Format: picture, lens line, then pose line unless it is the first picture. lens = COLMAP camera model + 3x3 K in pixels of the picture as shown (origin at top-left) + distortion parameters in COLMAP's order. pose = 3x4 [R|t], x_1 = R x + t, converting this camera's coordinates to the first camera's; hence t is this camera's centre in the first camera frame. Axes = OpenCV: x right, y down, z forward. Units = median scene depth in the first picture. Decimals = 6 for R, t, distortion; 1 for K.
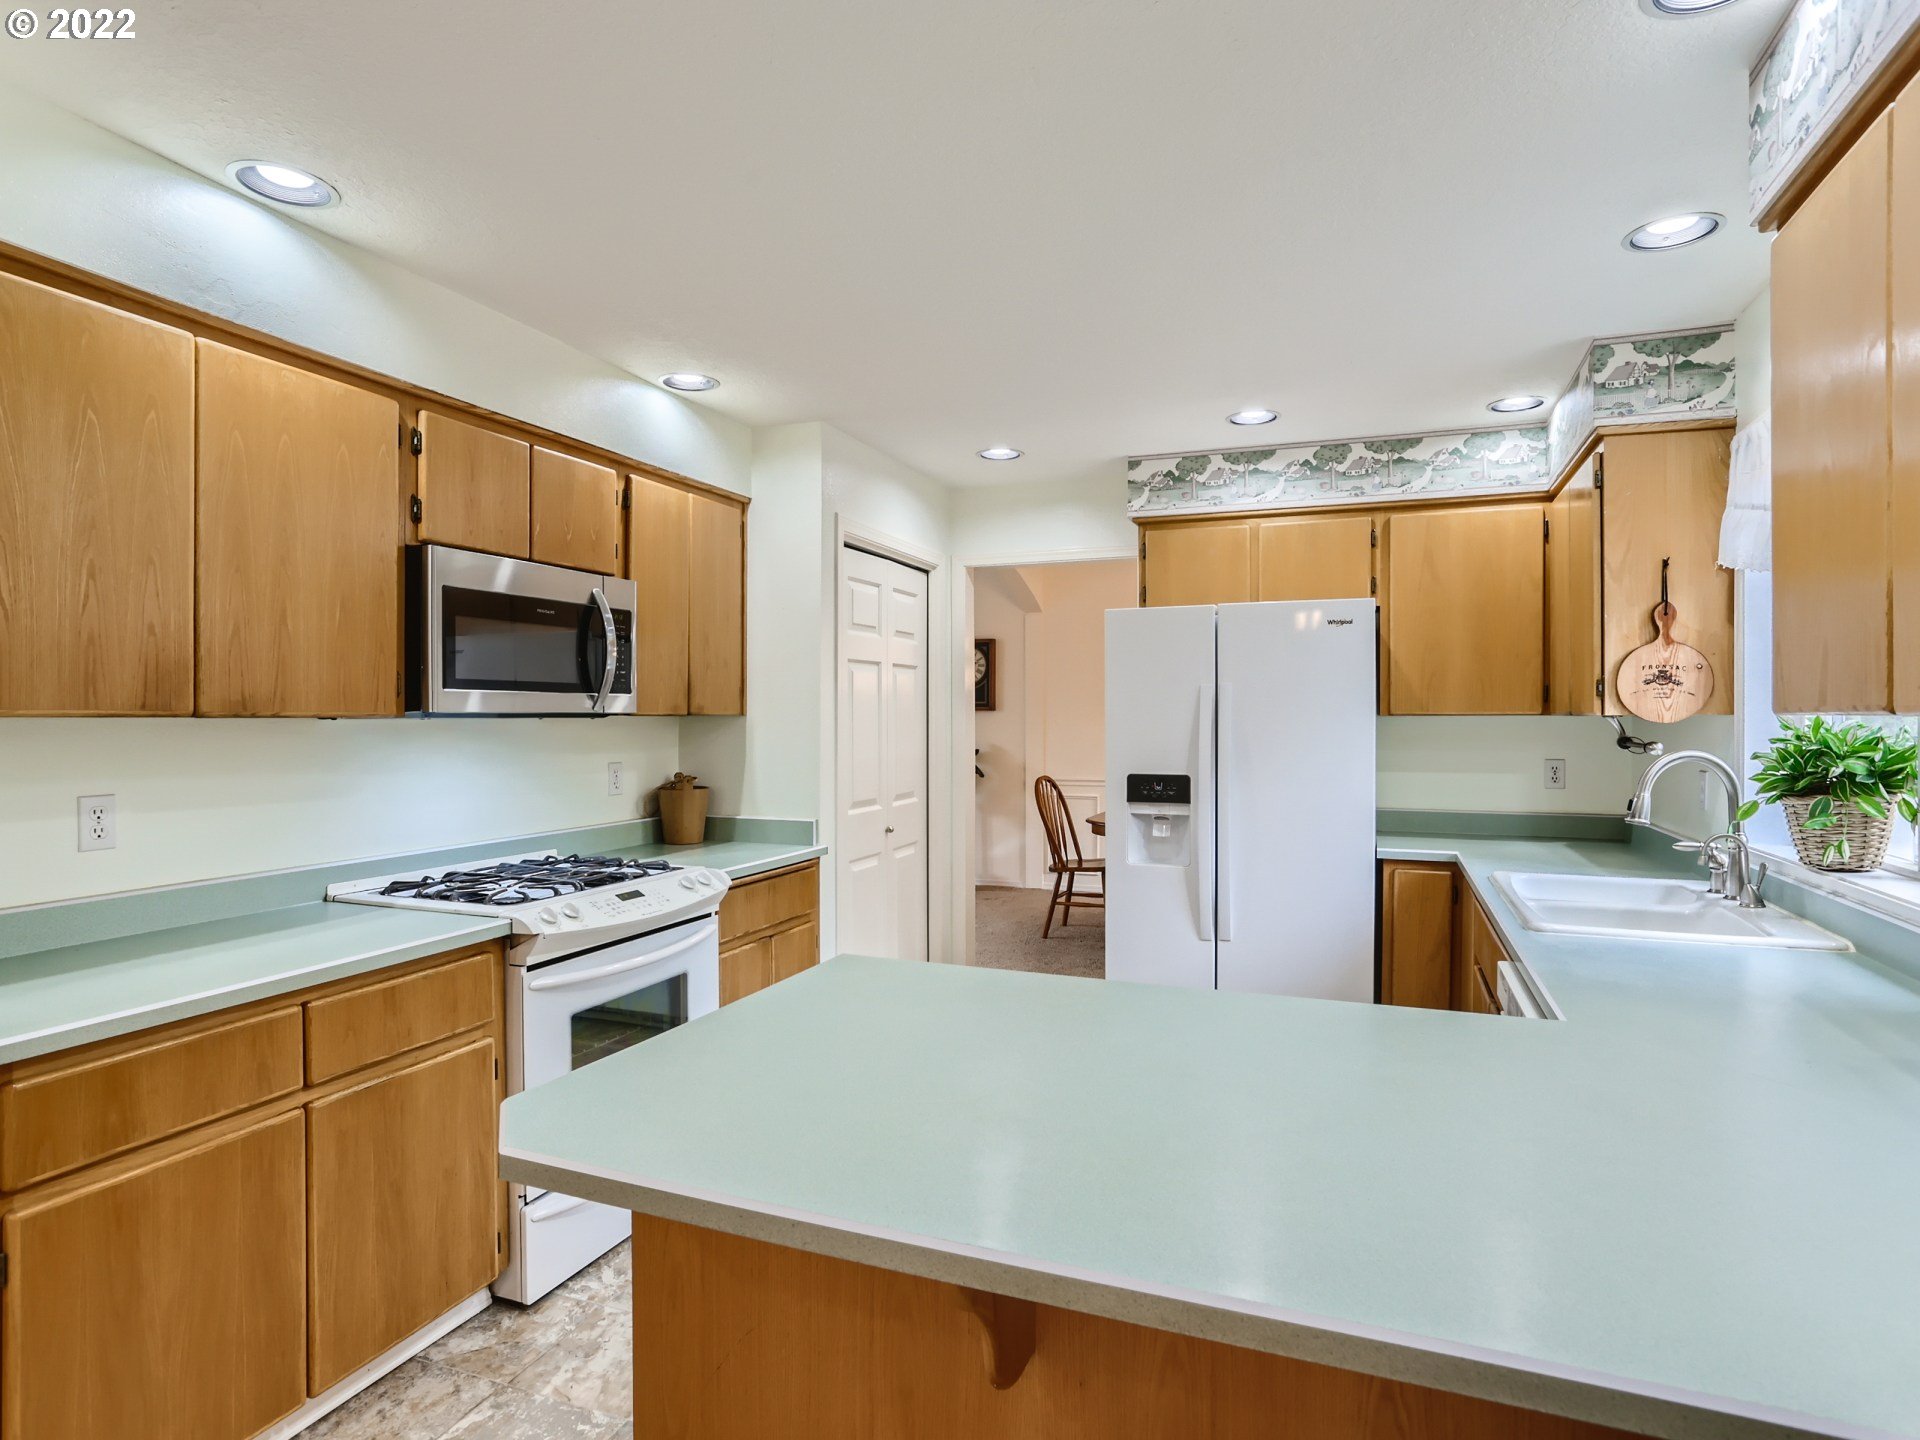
lens RADIAL K [[1052.0, 0, 947.7], [0, 1052.0, 724.9], [0, 0, 1]] dist [-0.035897, 0.022620]
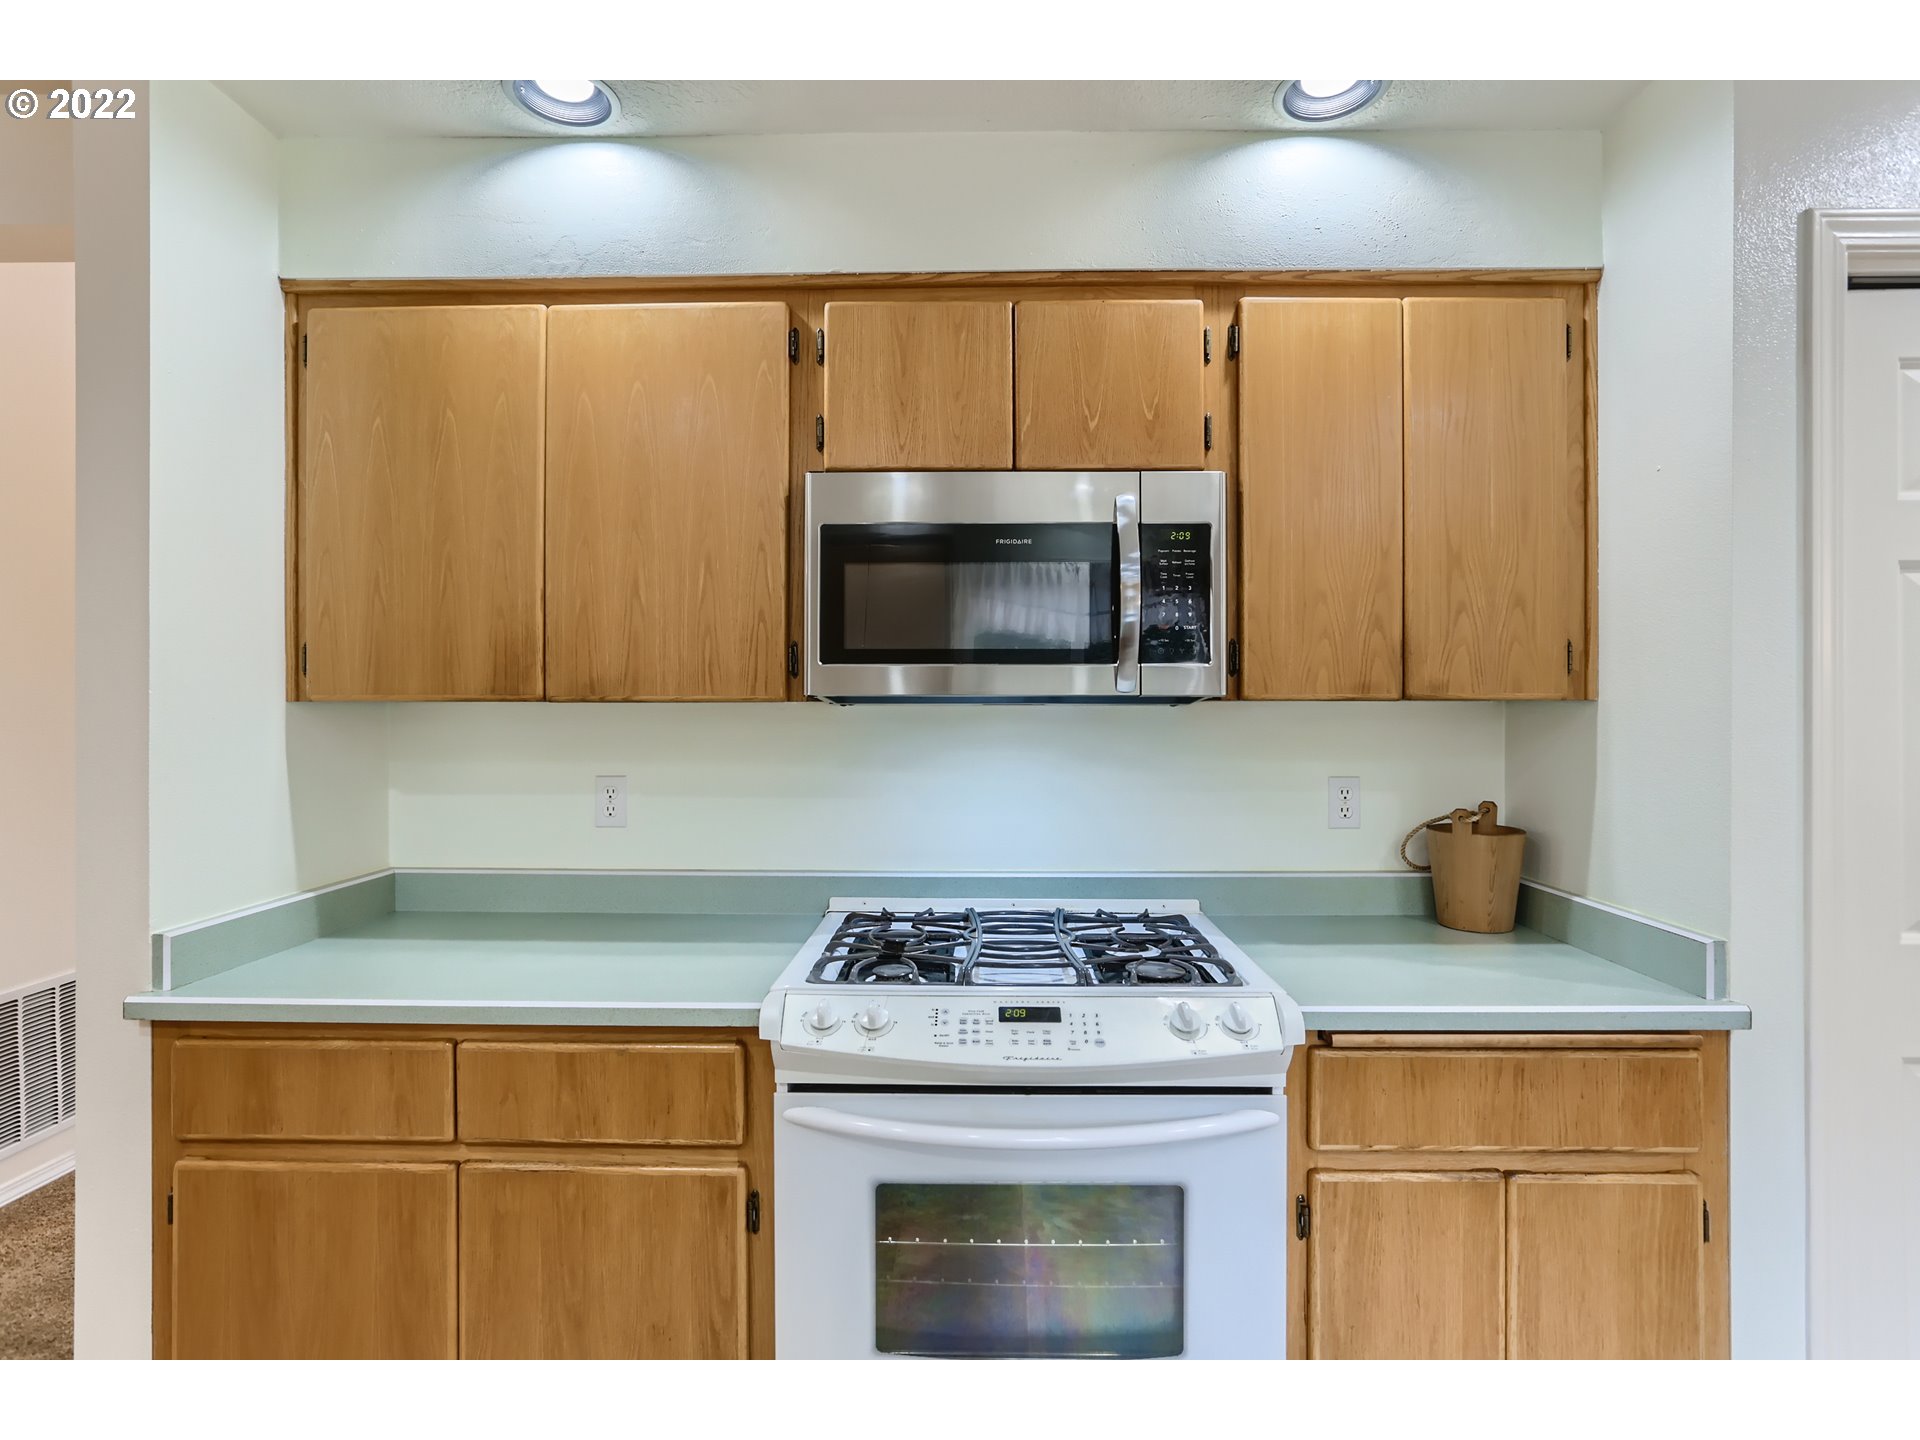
lens RADIAL K [[904.2, 0, 957.1], [0, 904.2, 715.2], [0, 0, 1]] dist [-0.021026, 0.002945]
pose [[0.360860, -0.001138, -0.932619, 0.120181], [-0.009850, 0.999939, -0.005032, 0.003650], [0.932568, 0.011002, 0.360826, 0.679407]]
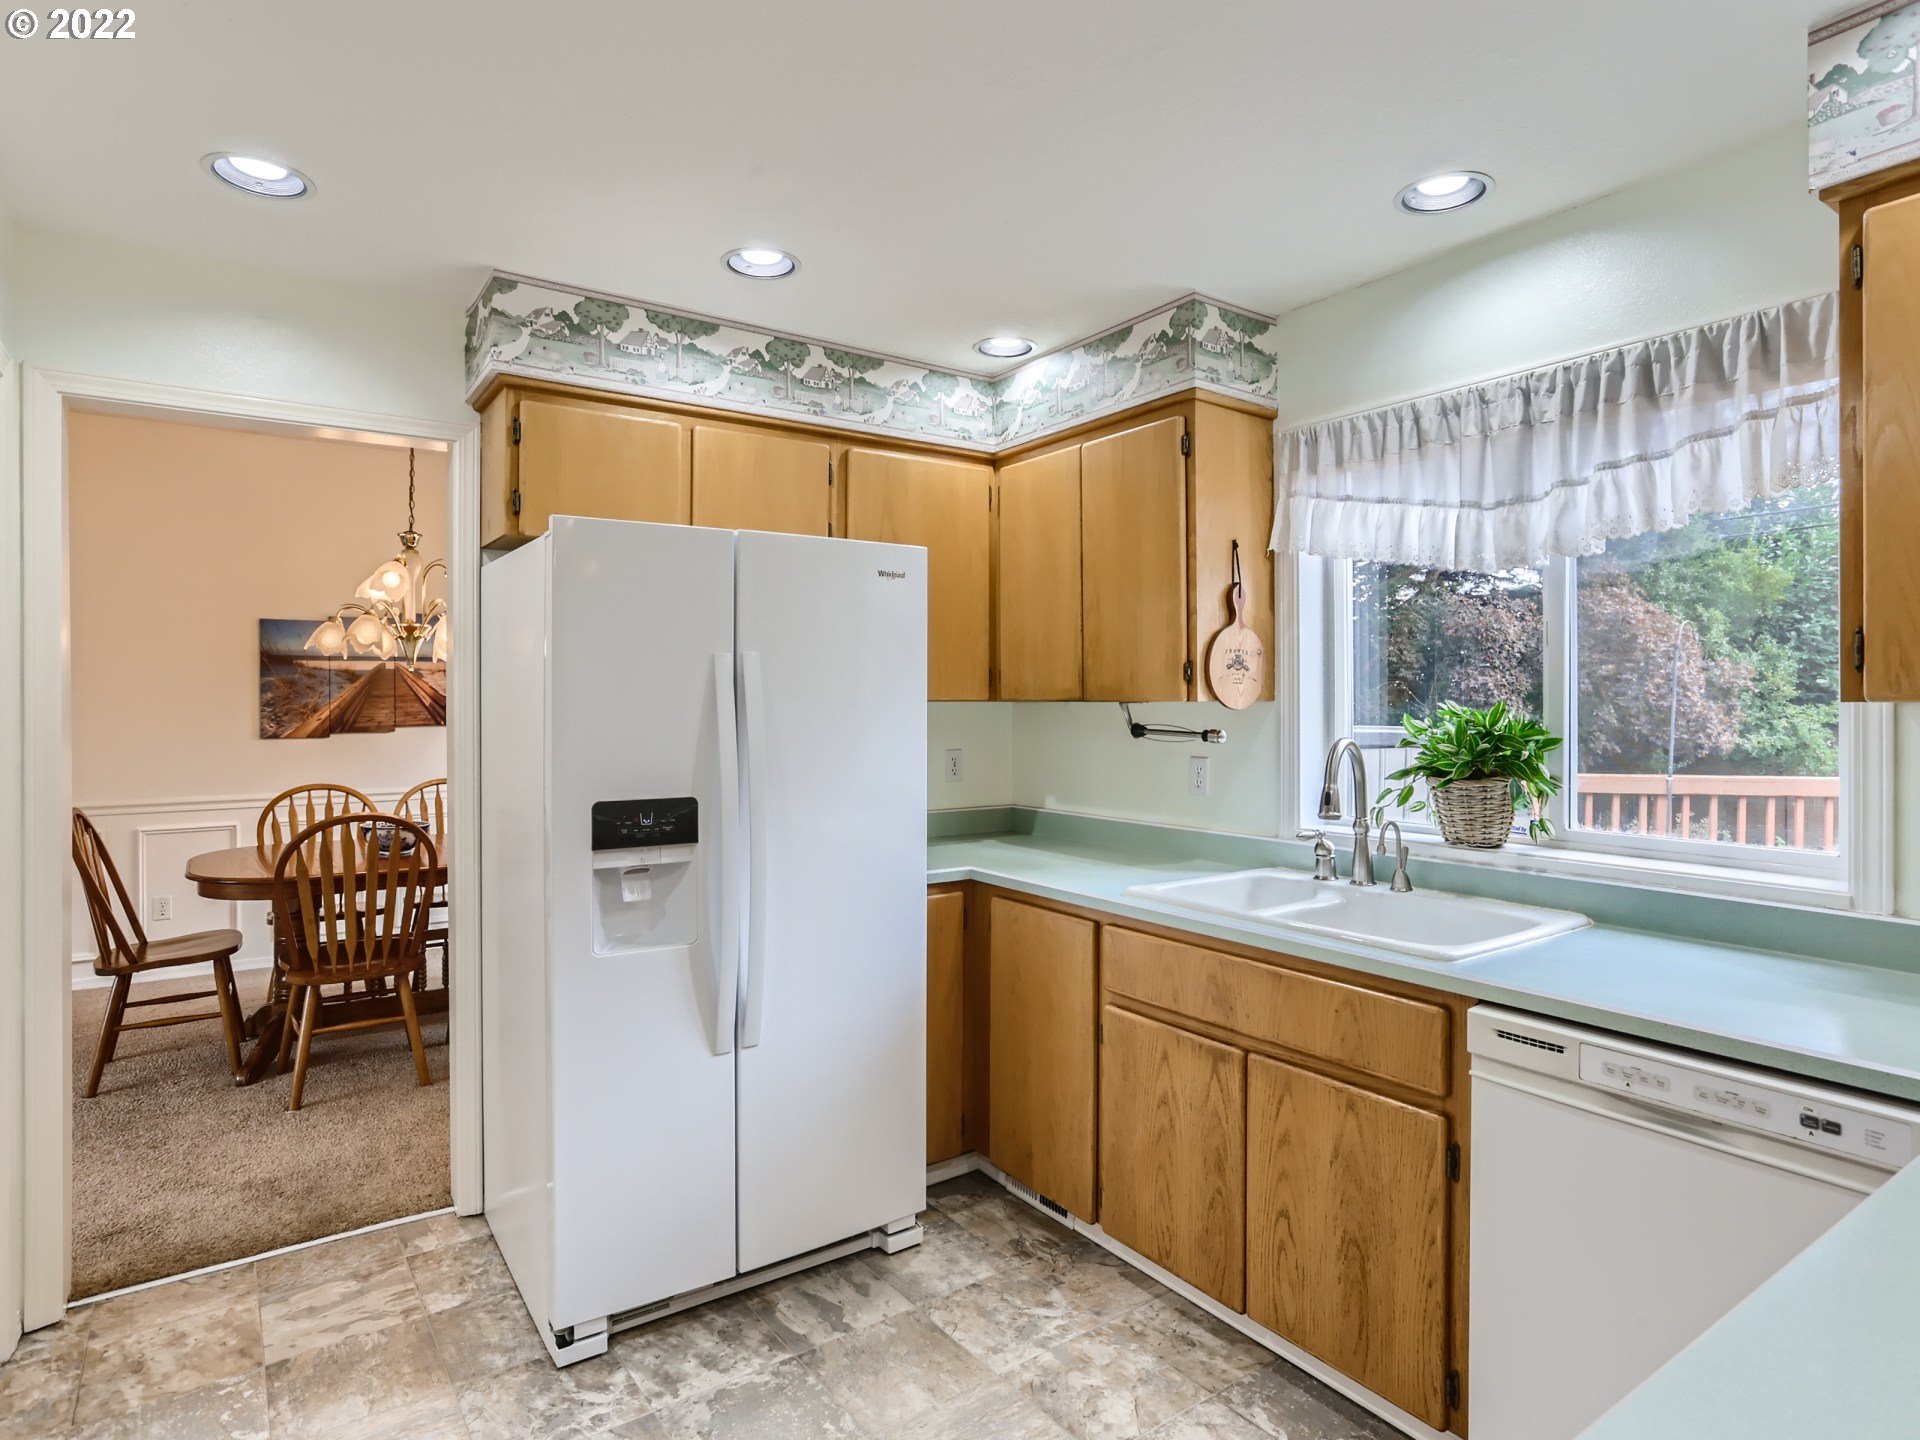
lens RADIAL K [[1052.0, 0, 955.0], [0, 1052.0, 696.0], [0, 0, 1]] dist [-0.035897, 0.022620]
pose [[0.545682, 0.002237, 0.837990, -0.241579], [0.007035, 0.999949, -0.007250, -0.007948], [-0.837963, 0.009852, 0.545638, 0.611672]]
